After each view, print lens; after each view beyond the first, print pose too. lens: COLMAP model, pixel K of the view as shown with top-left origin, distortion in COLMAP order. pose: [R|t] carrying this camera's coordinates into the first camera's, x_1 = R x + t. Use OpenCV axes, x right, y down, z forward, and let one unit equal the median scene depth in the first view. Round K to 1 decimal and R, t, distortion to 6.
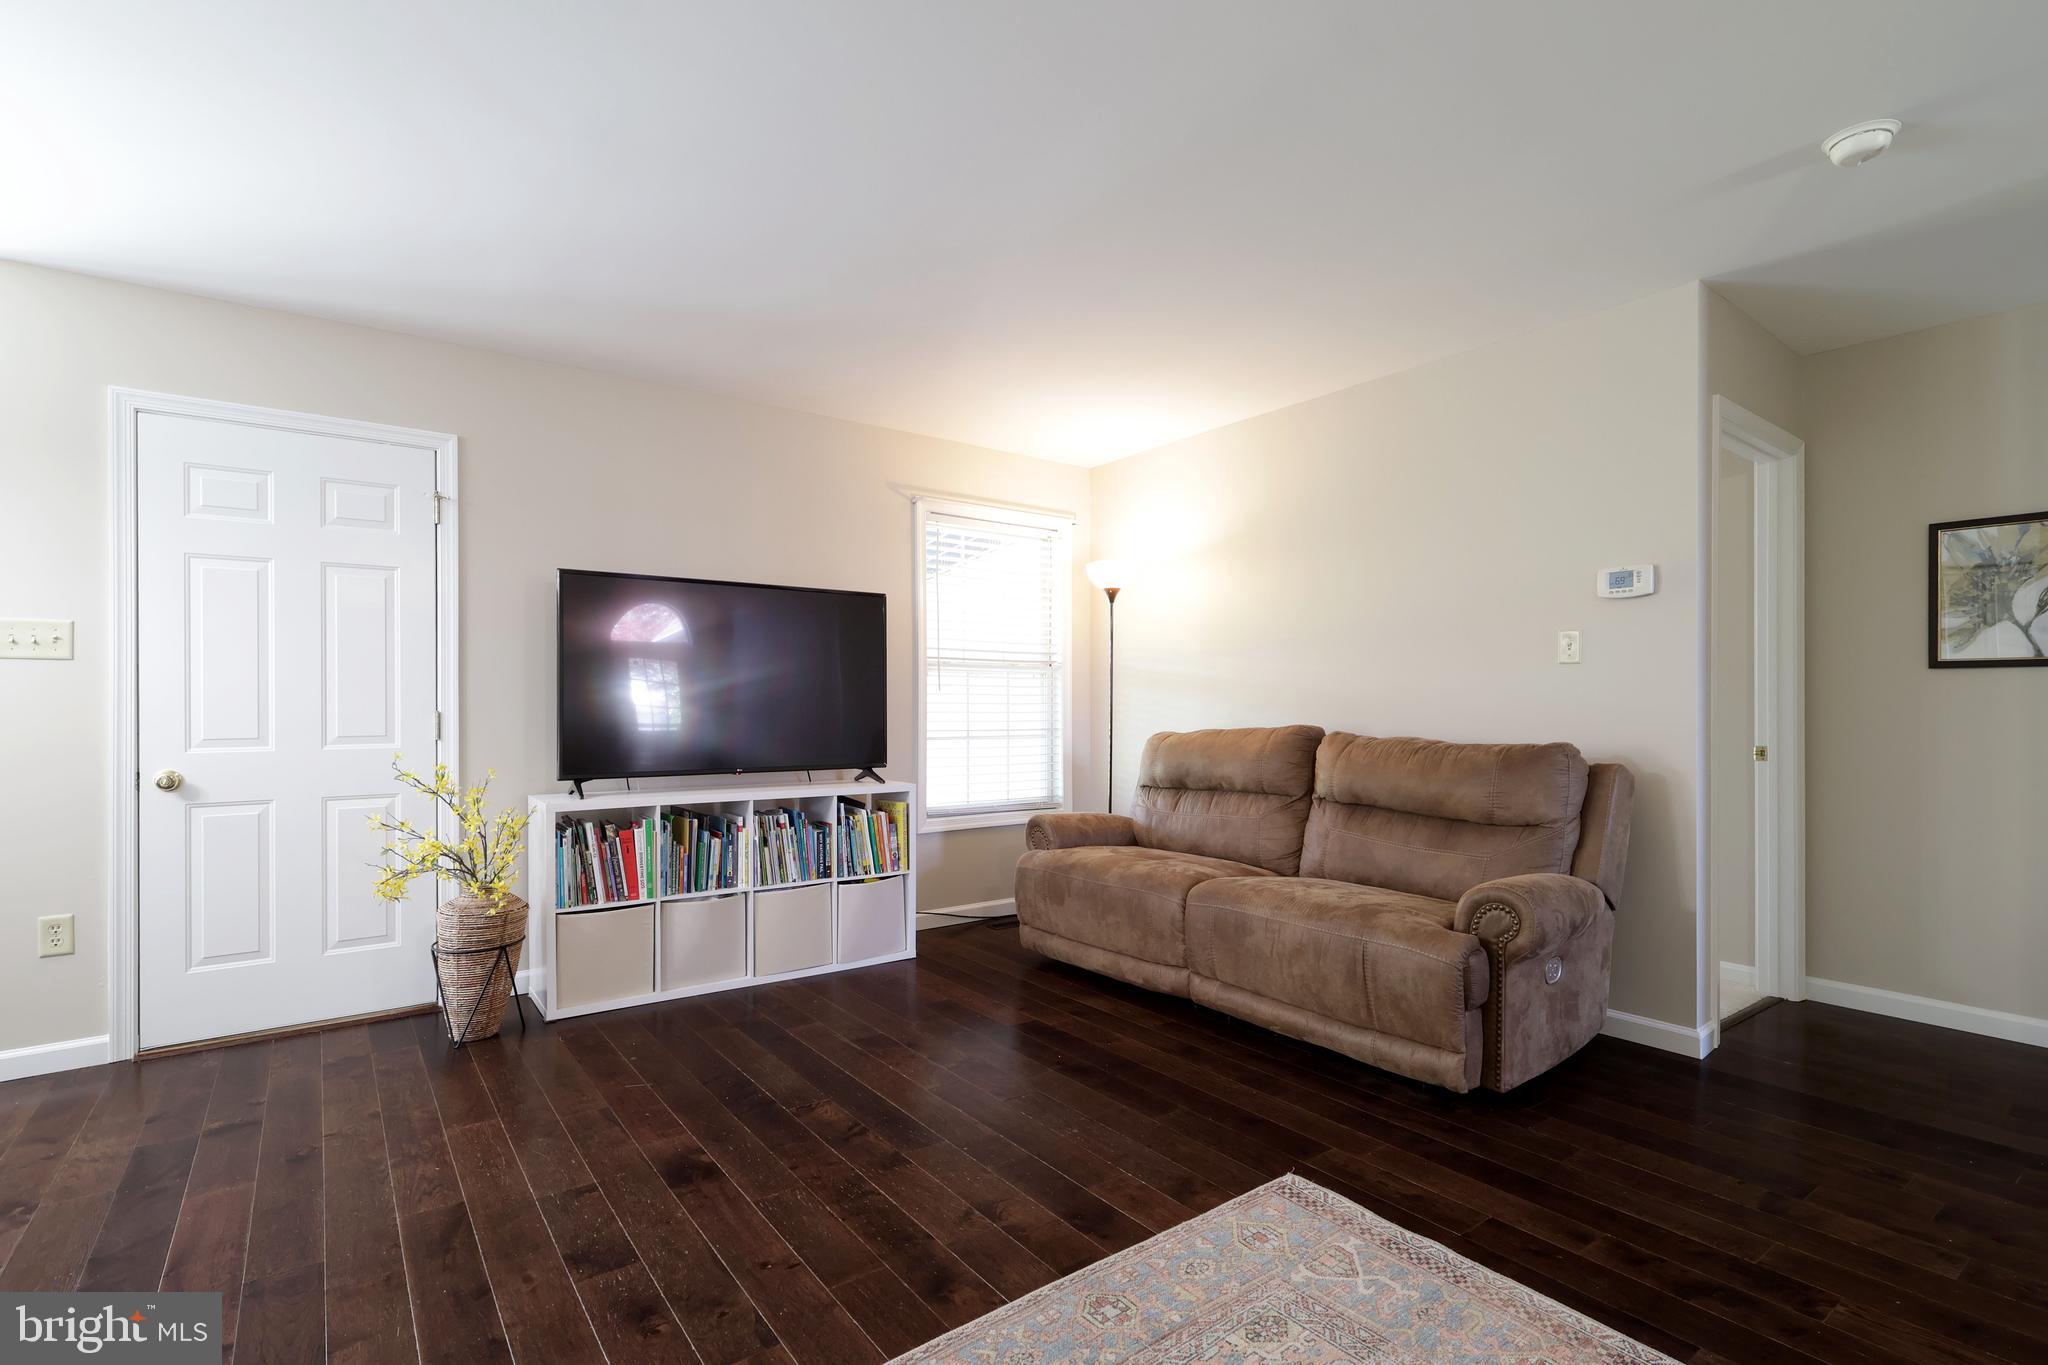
lens RADIAL K [[961.5, 0, 1024.4], [0, 961.5, 701.3], [0, 0, 1]] dist [0.003320, -0.000054]
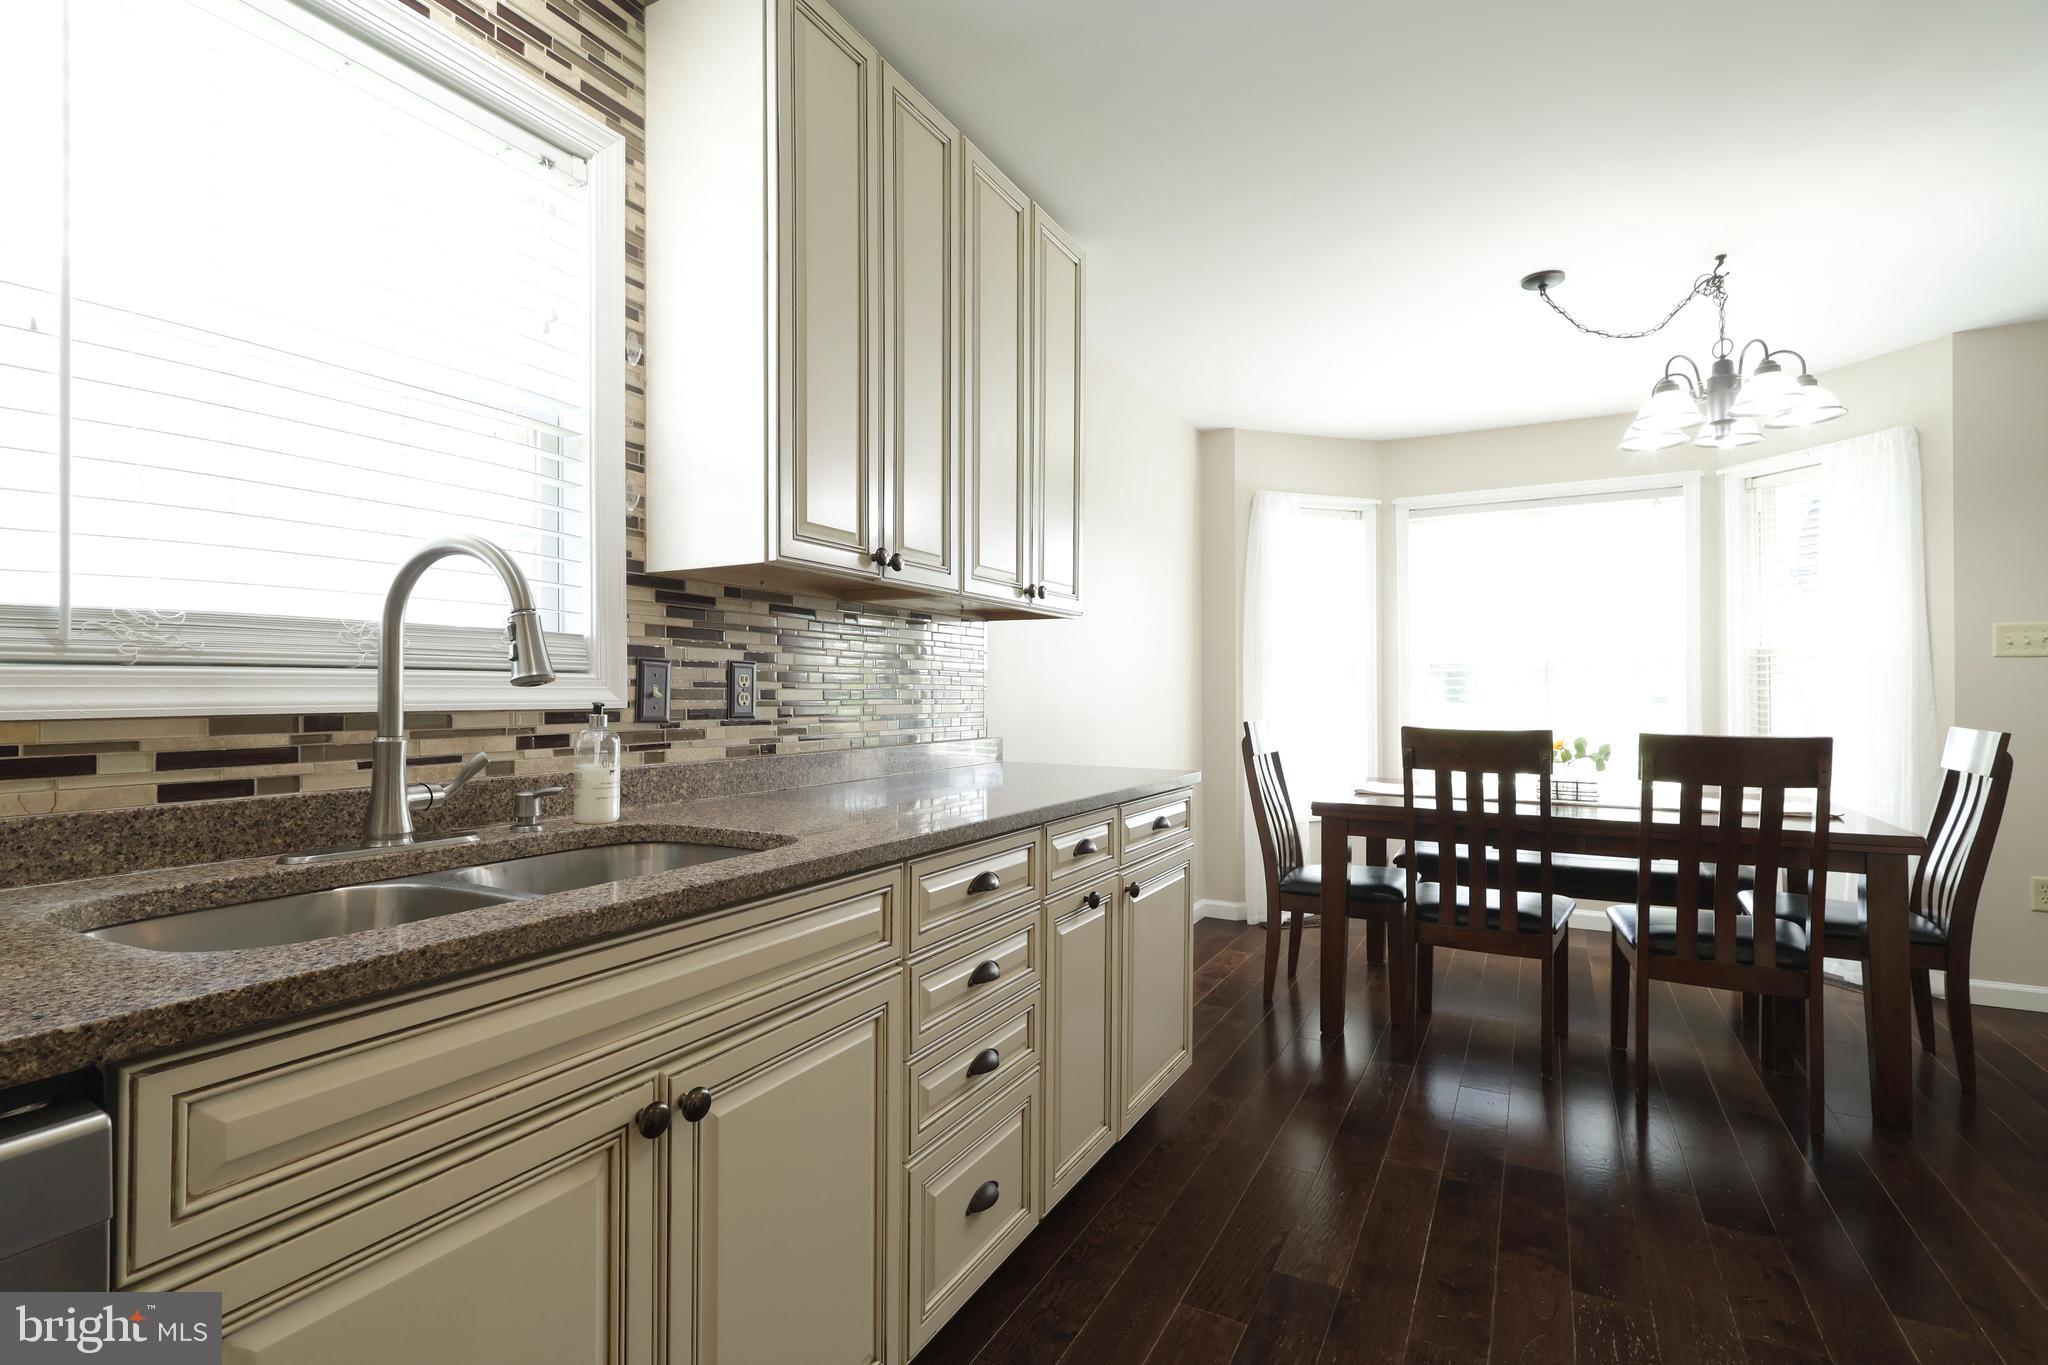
lens RADIAL K [[961.5, 0, 1017.5], [0, 961.5, 690.5], [0, 0, 1]] dist [0.003320, -0.000054]
pose [[0.413505, 0.008634, -0.910461, -0.387674], [-0.007899, 0.999951, 0.005895, -0.000265], [0.910468, 0.004754, 0.413553, -0.507499]]
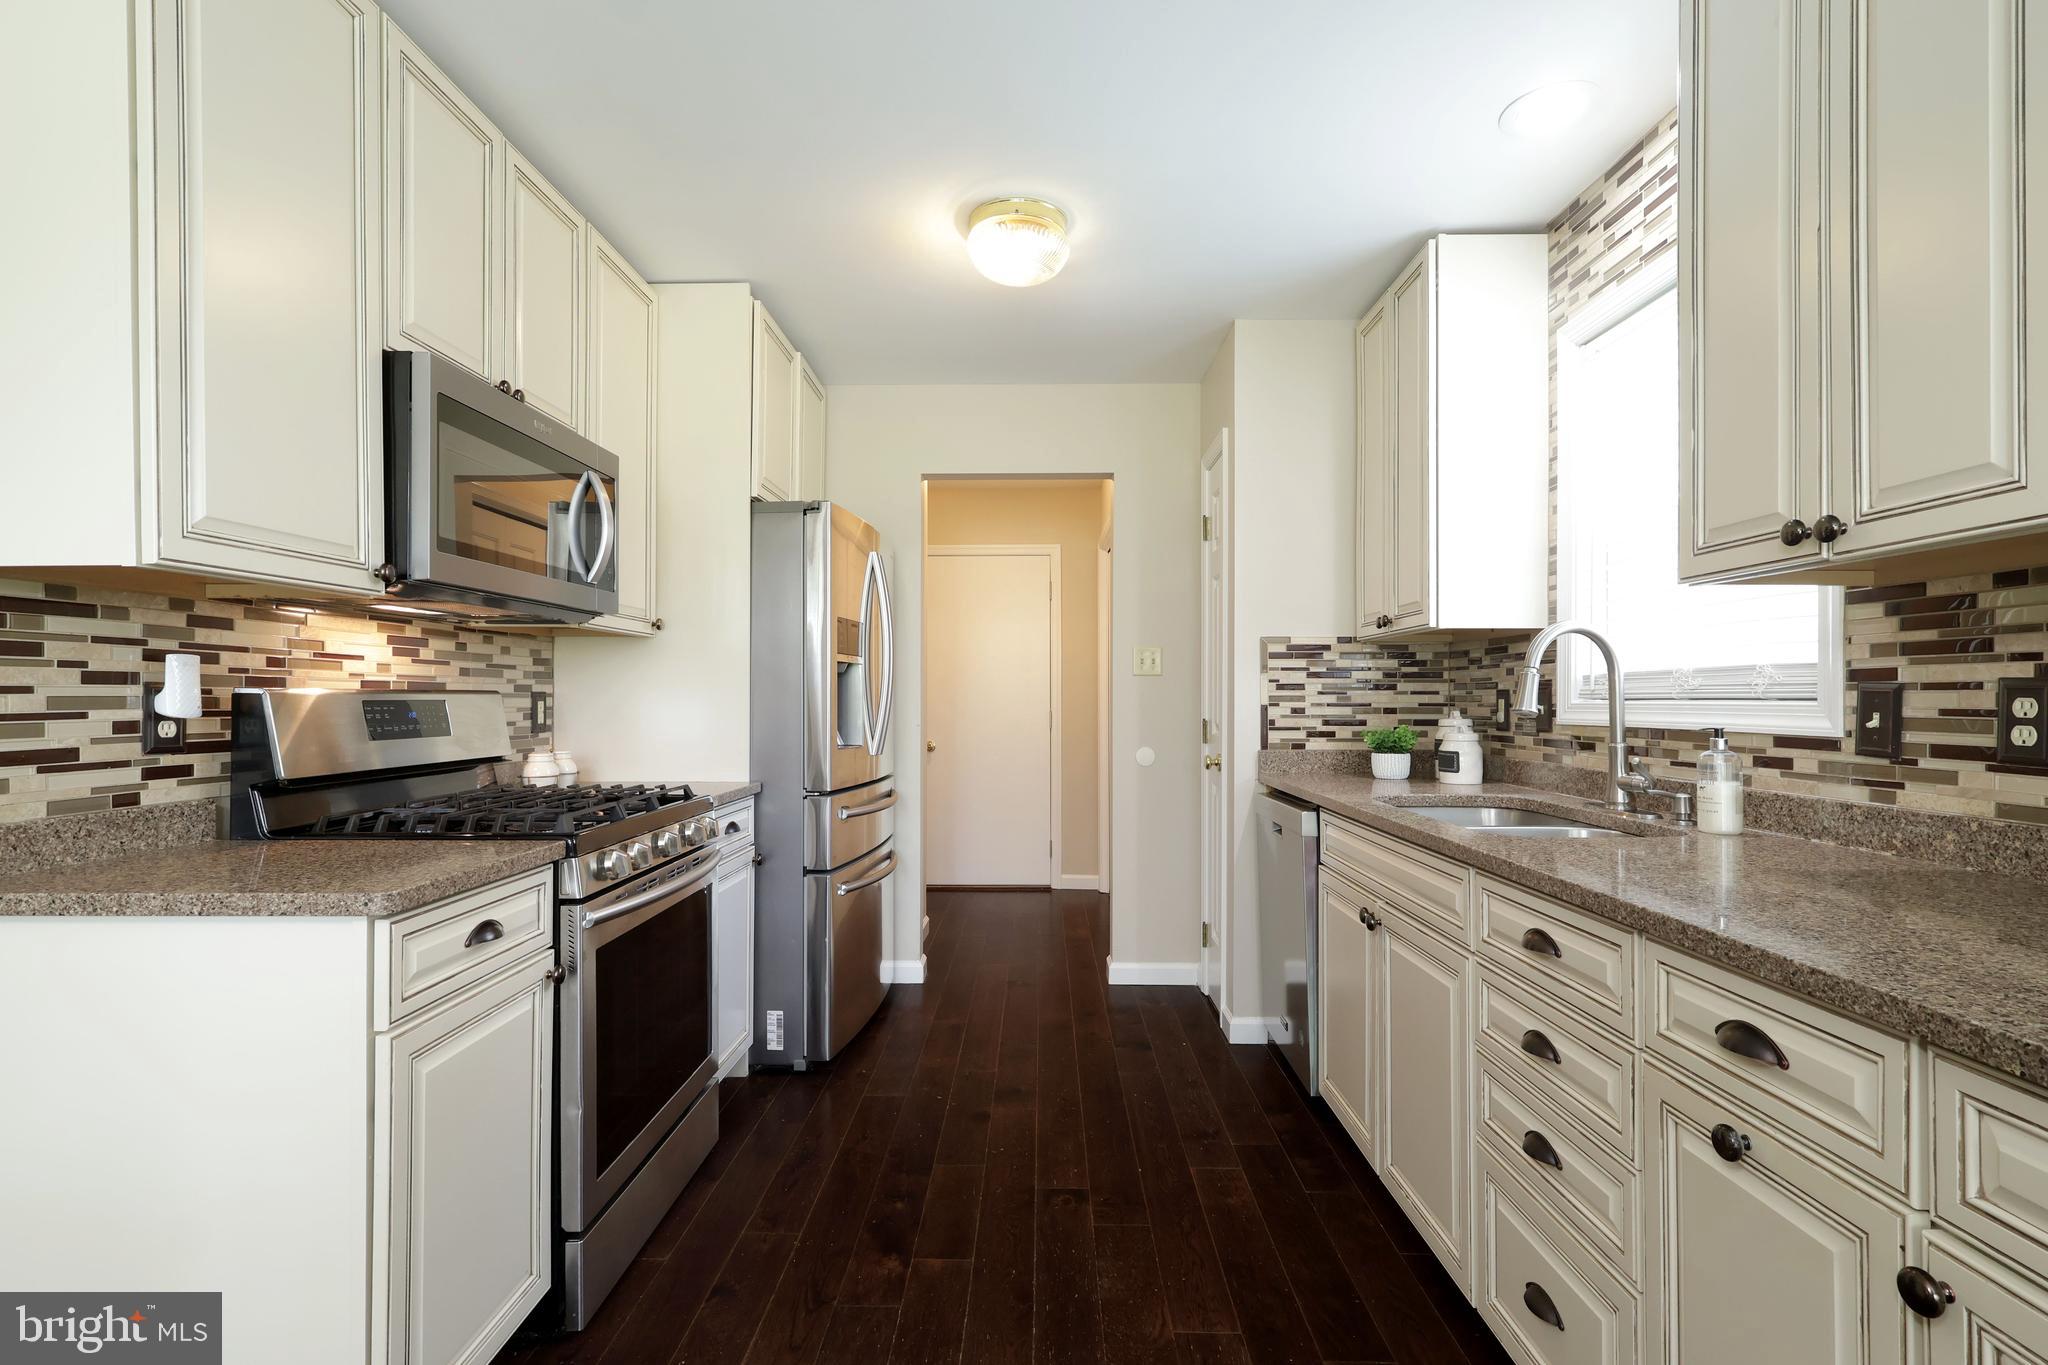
lens RADIAL K [[961.5, 0, 1026.0], [0, 961.5, 692.9], [0, 0, 1]] dist [0.003320, -0.000054]
pose [[-0.791382, 0.006900, 0.611283, -0.892663], [0.001404, 0.999954, -0.009469, -0.004156], [-0.611320, -0.006635, -0.791356, 0.120695]]
